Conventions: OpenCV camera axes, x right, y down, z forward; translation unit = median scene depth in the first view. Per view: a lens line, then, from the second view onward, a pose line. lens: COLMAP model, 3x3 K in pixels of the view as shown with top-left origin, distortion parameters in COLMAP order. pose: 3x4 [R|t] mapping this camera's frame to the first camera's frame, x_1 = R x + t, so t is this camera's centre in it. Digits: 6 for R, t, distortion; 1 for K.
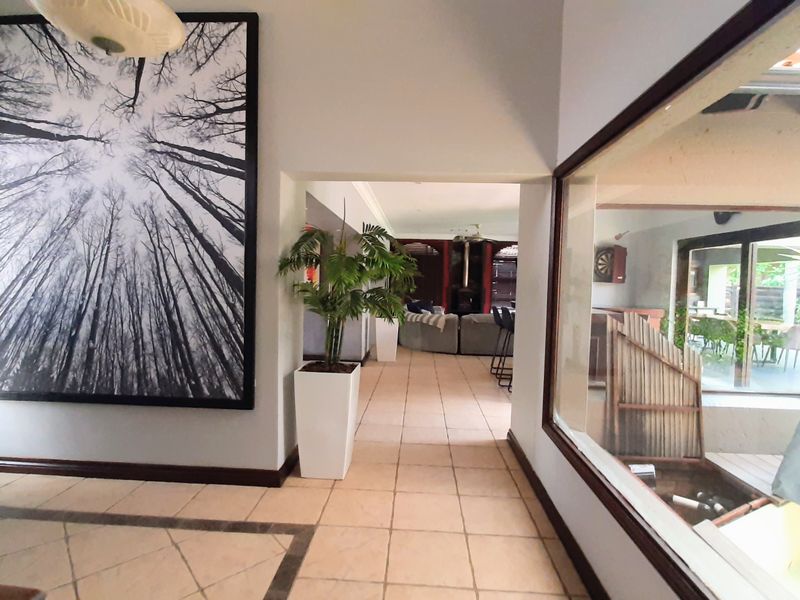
lens RADIAL K [[437.5, 0, 400.0], [0, 437.5, 300.0], [0, 0, 1]] dist [-0.002898, -0.001800]
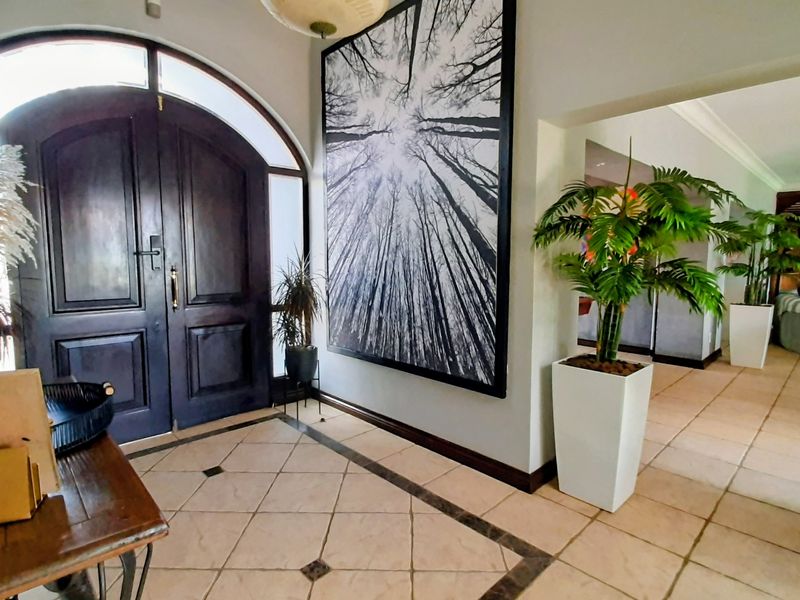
lens RADIAL K [[437.5, 0, 400.0], [0, 437.5, 300.0], [0, 0, 1]] dist [-0.002898, -0.001800]
pose [[0.705237, 0.044175, -0.707594, 0.141809], [-0.011583, 0.998642, 0.050801, 0.006021], [0.708877, -0.027631, 0.704790, 0.227665]]
